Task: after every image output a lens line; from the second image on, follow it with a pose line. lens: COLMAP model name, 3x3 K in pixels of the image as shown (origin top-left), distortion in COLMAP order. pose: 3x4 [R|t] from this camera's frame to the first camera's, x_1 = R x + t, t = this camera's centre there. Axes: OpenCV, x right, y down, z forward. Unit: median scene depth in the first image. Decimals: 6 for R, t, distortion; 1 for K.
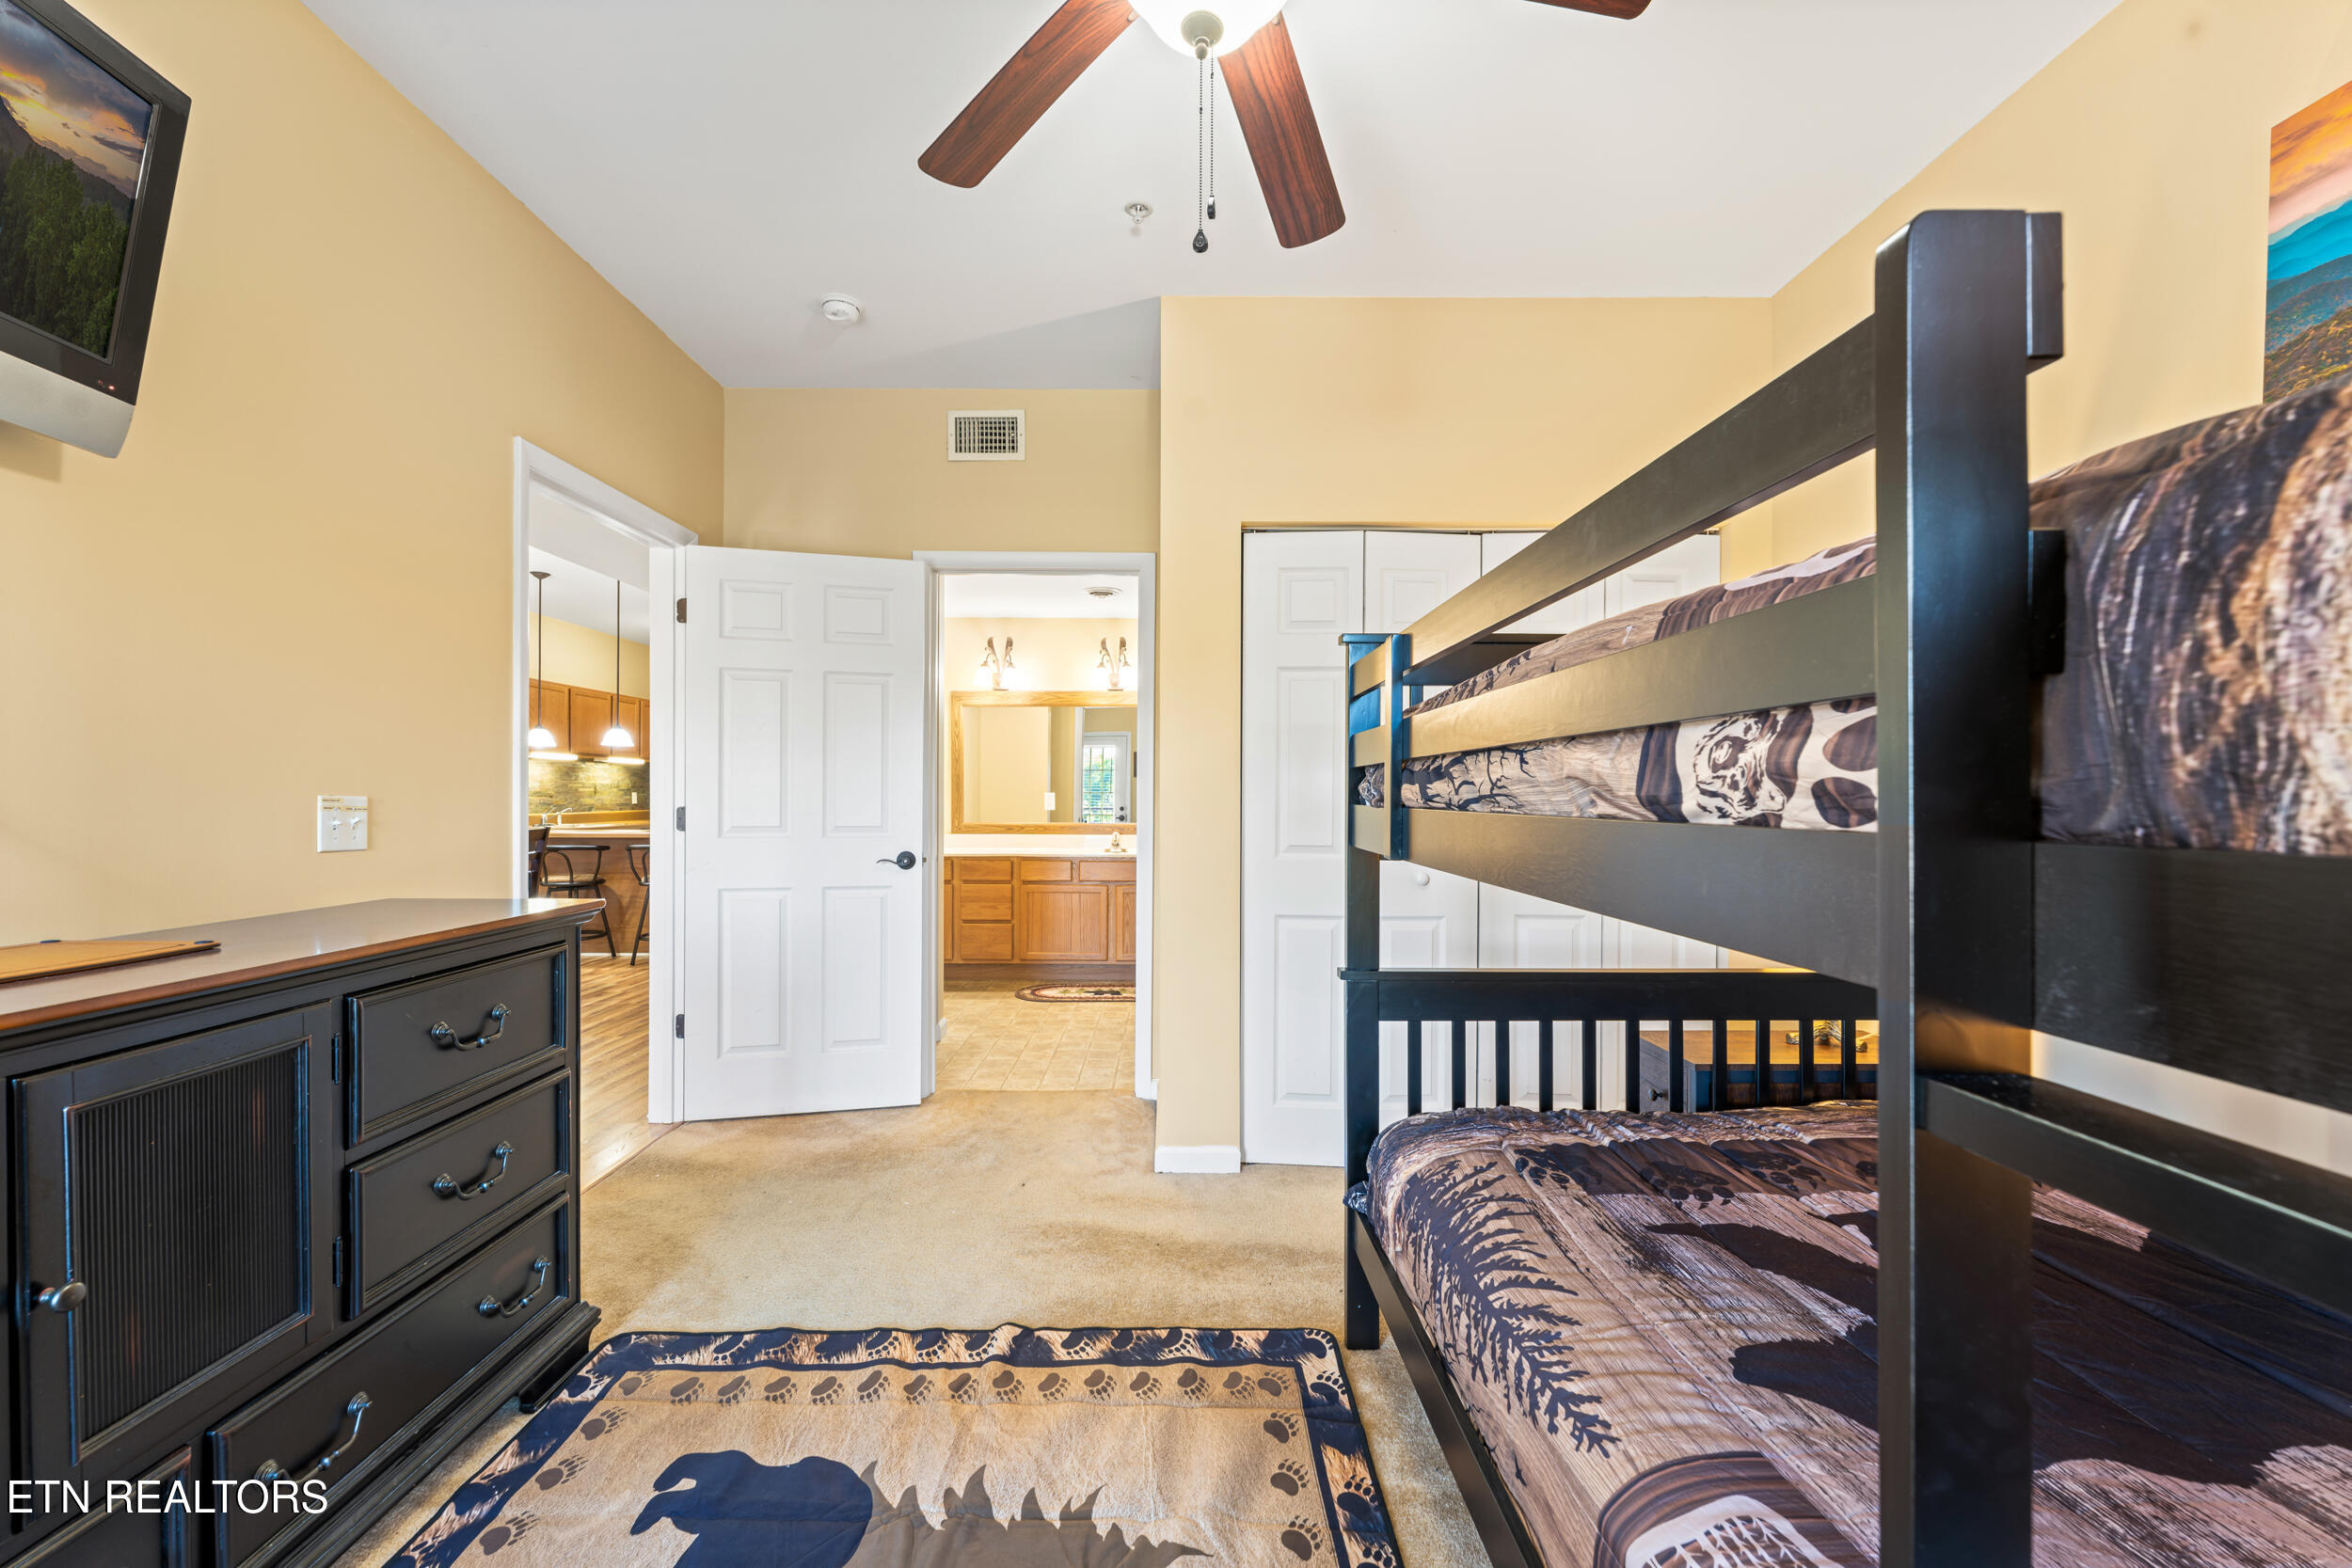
lens RADIAL K [[931.7, 0, 1152.2], [0, 931.7, 798.8], [0, 0, 1]] dist [0.001746, 0.000111]
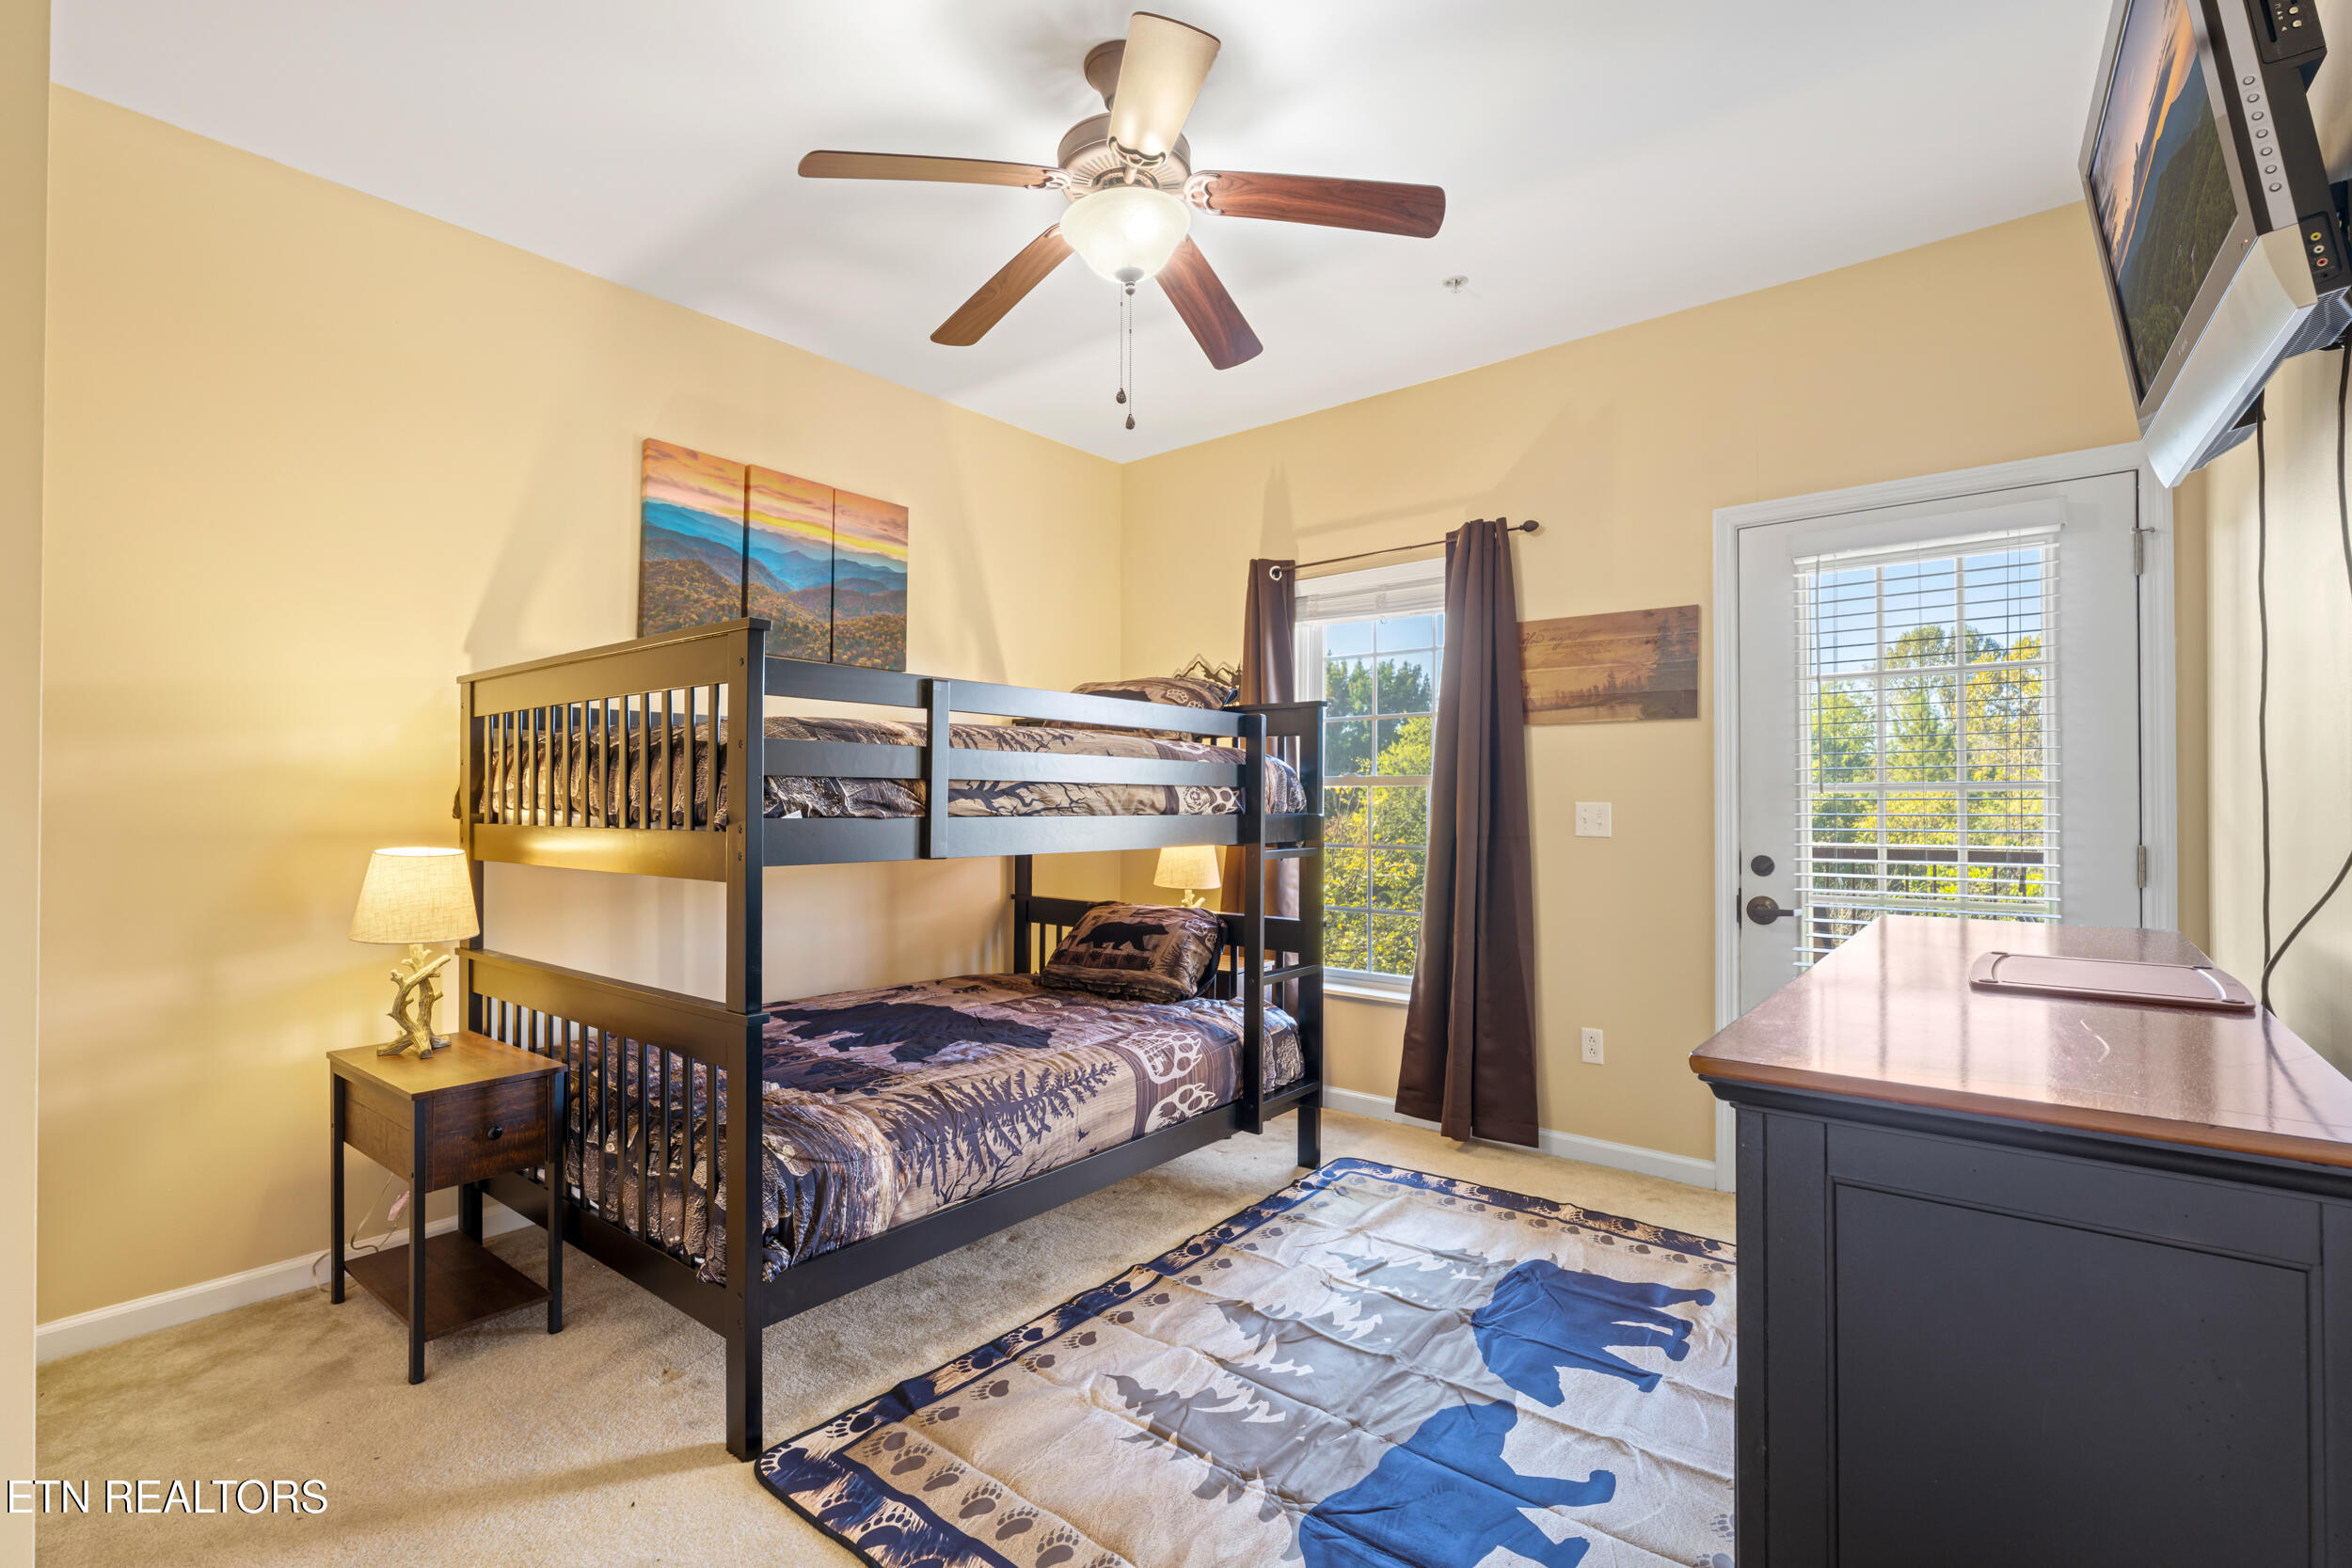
lens RADIAL K [[1080.1, 0, 1176.0], [0, 1080.1, 784.0], [0, 0, 1]] dist [-0.001072, -0.000143]
pose [[-0.781352, 0.006464, 0.624057, -0.752474], [-0.001236, 0.999928, -0.011905, -0.015337], [-0.624089, -0.010074, -0.781288, 1.633056]]
